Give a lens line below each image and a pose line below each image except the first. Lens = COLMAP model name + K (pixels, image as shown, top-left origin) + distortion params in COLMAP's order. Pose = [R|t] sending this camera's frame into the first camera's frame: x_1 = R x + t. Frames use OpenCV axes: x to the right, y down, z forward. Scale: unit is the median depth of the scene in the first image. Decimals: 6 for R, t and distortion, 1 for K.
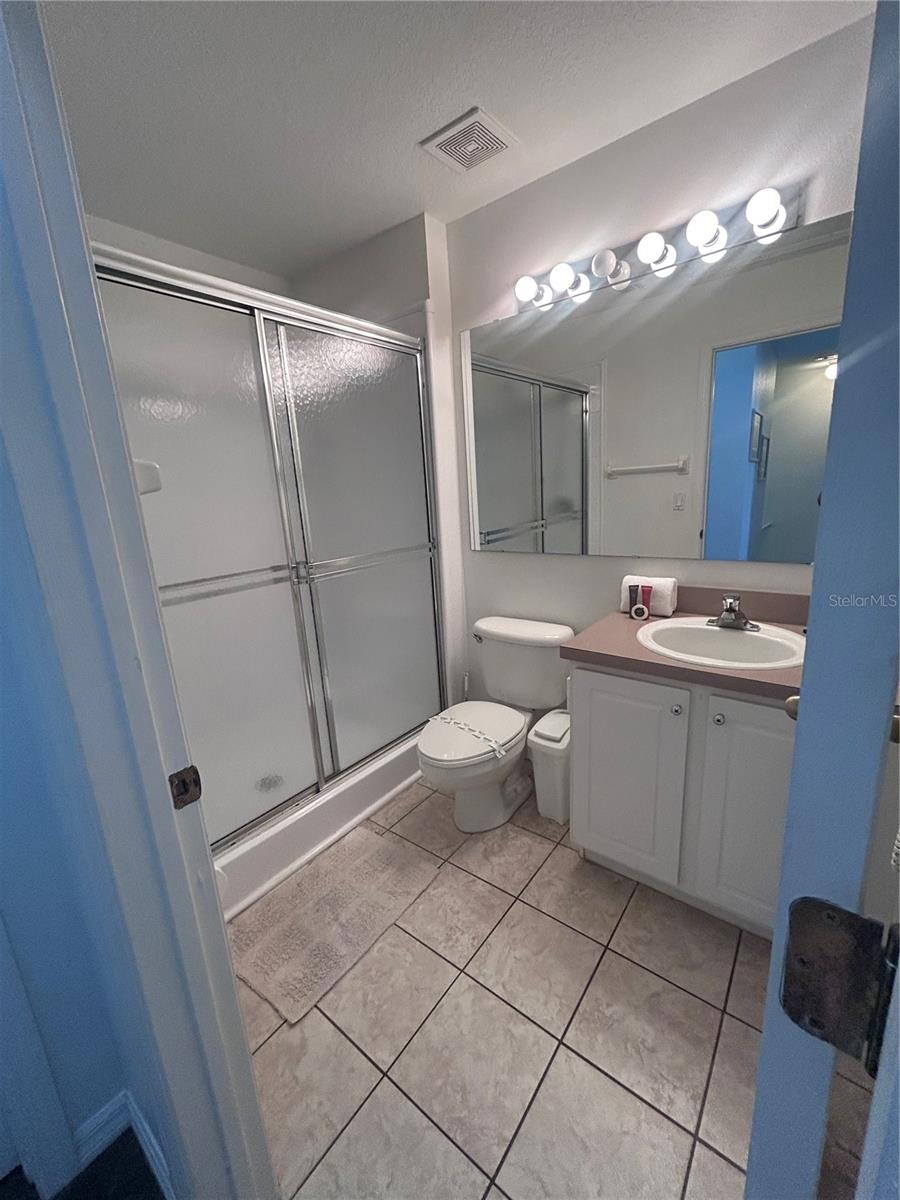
lens RADIAL K [[481.3, 0, 453.2], [0, 481.3, 602.2], [0, 0, 1]] dist [0.000569, -0.000088]
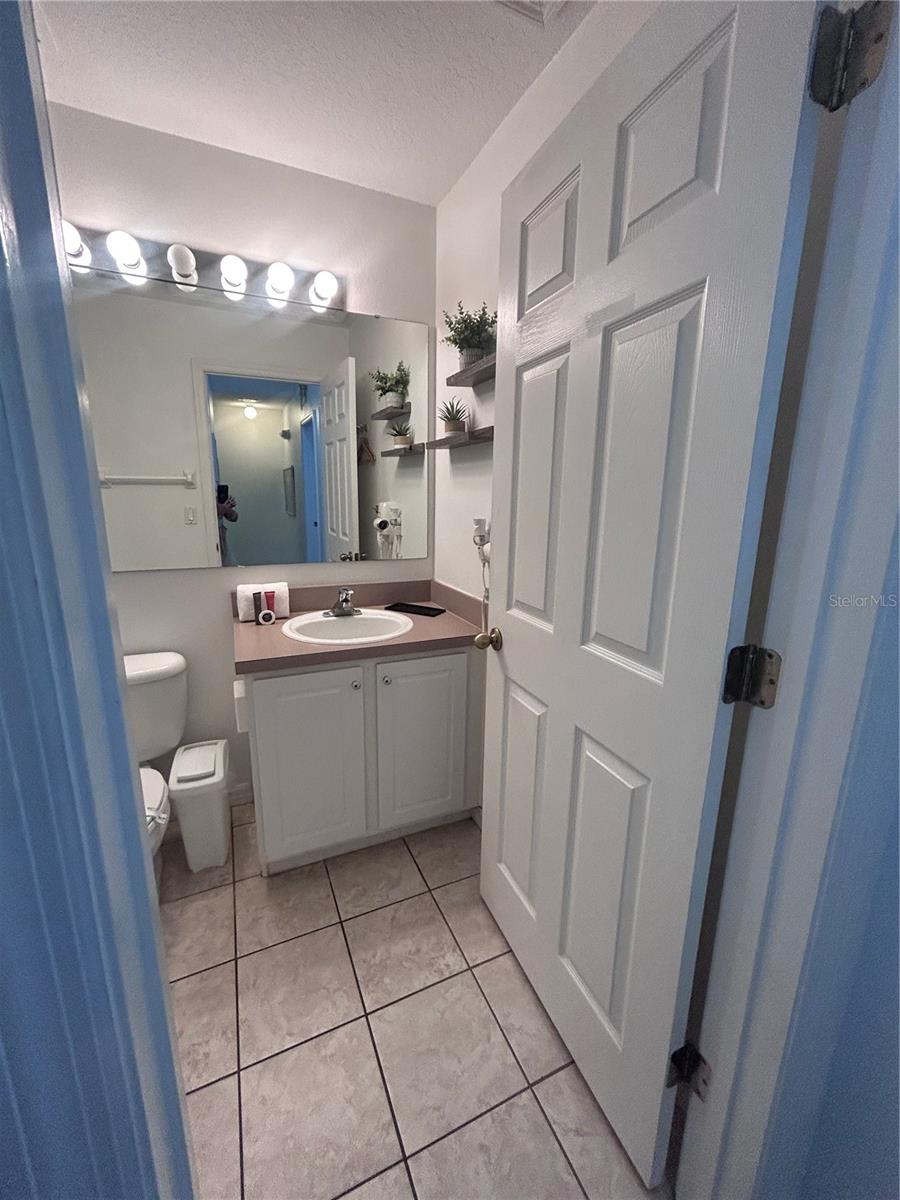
lens RADIAL K [[481.3, 0, 450.1], [0, 481.3, 601.9], [0, 0, 1]] dist [0.000569, -0.000088]
pose [[0.453707, -0.132061, 0.881311, -0.327293], [0.166974, 0.984042, 0.061495, -0.009480], [-0.875368, 0.119255, 0.468517, 0.151737]]
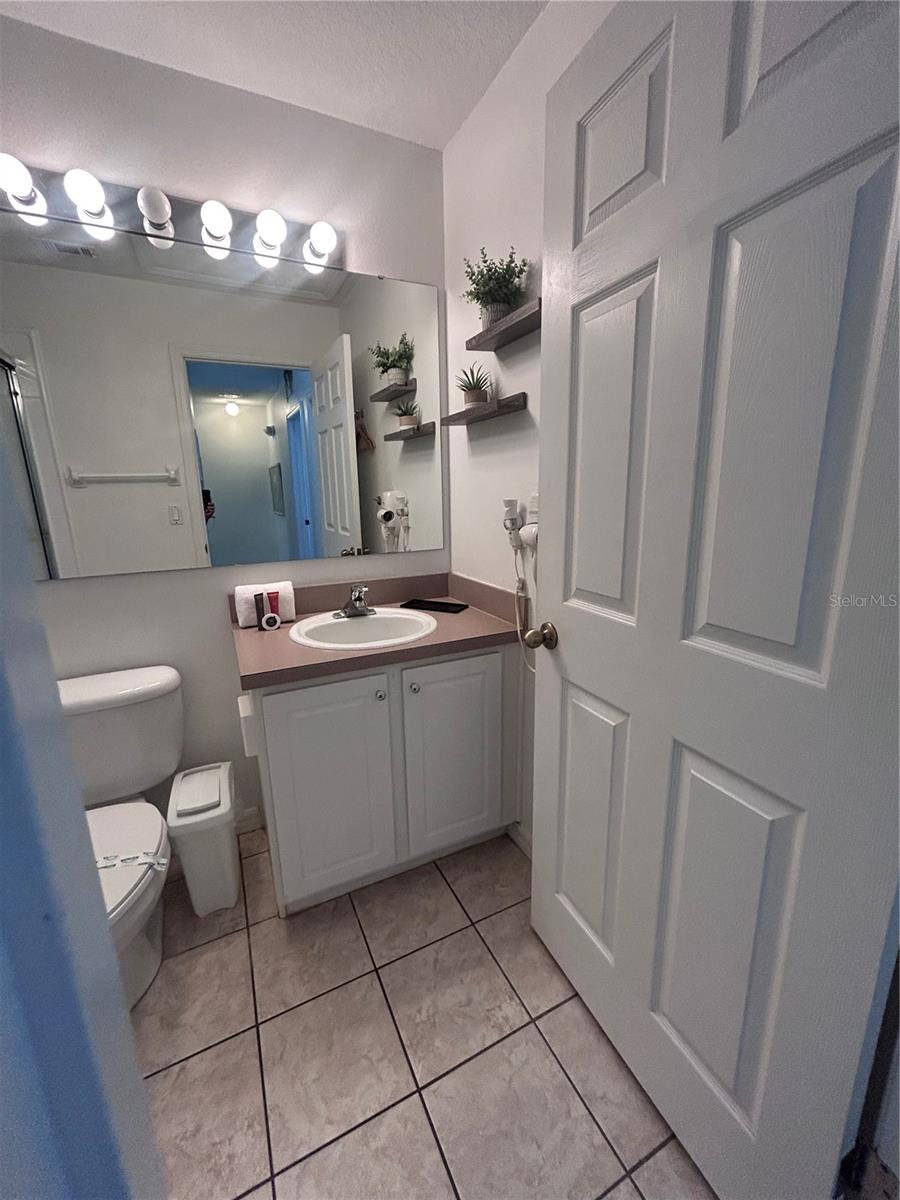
lens RADIAL K [[481.3, 0, 449.6], [0, 481.3, 602.1], [0, 0, 1]] dist [0.000569, -0.000088]
pose [[0.428625, -0.156086, 0.889898, -0.260472], [0.205317, 0.976021, 0.072300, -0.011313], [-0.879844, 0.151721, 0.450394, 0.267653]]
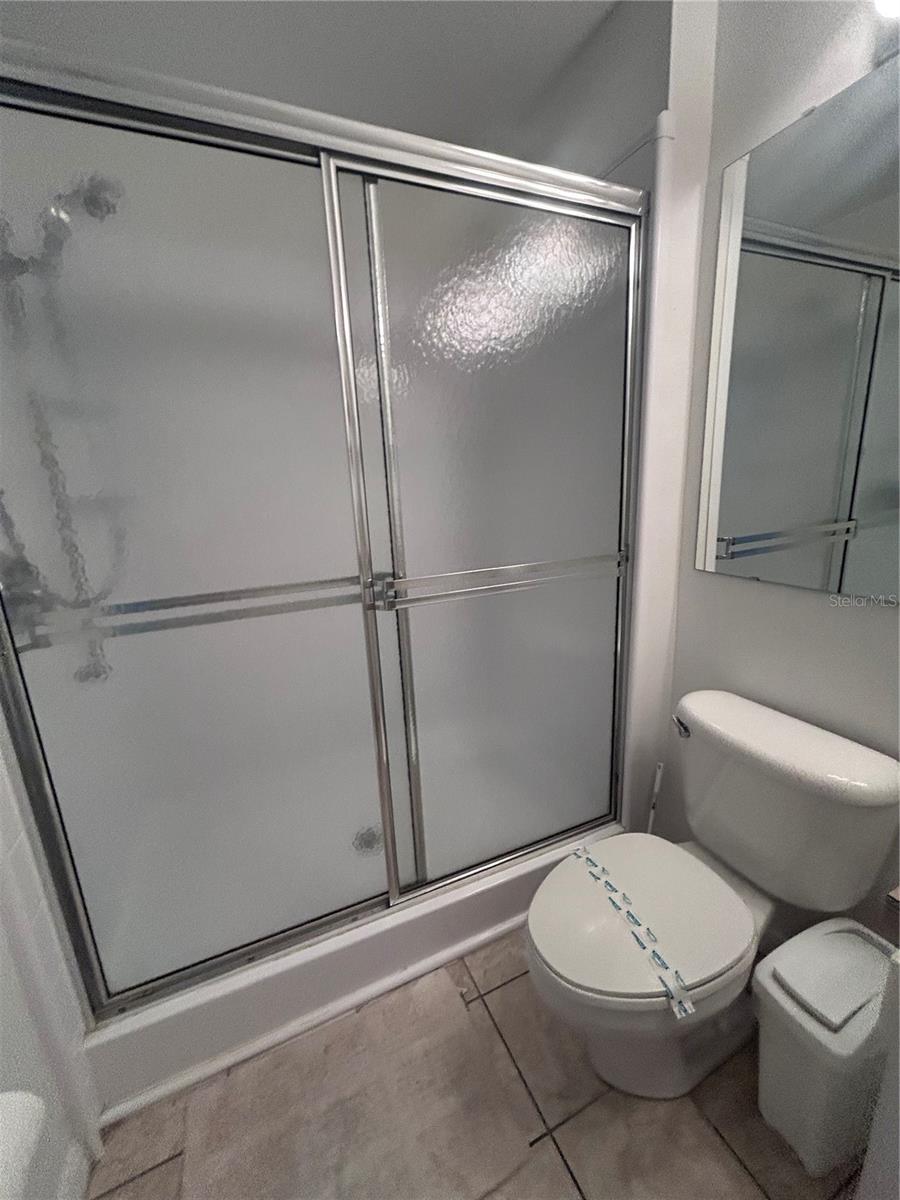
lens RADIAL K [[481.3, 0, 456.1], [0, 481.3, 596.0], [0, 0, 1]] dist [0.000569, -0.000088]
pose [[0.886727, 0.128490, -0.444078, 0.055336], [-0.115979, 0.991708, 0.055357, -0.095163], [0.447508, 0.002417, 0.894276, 0.438333]]
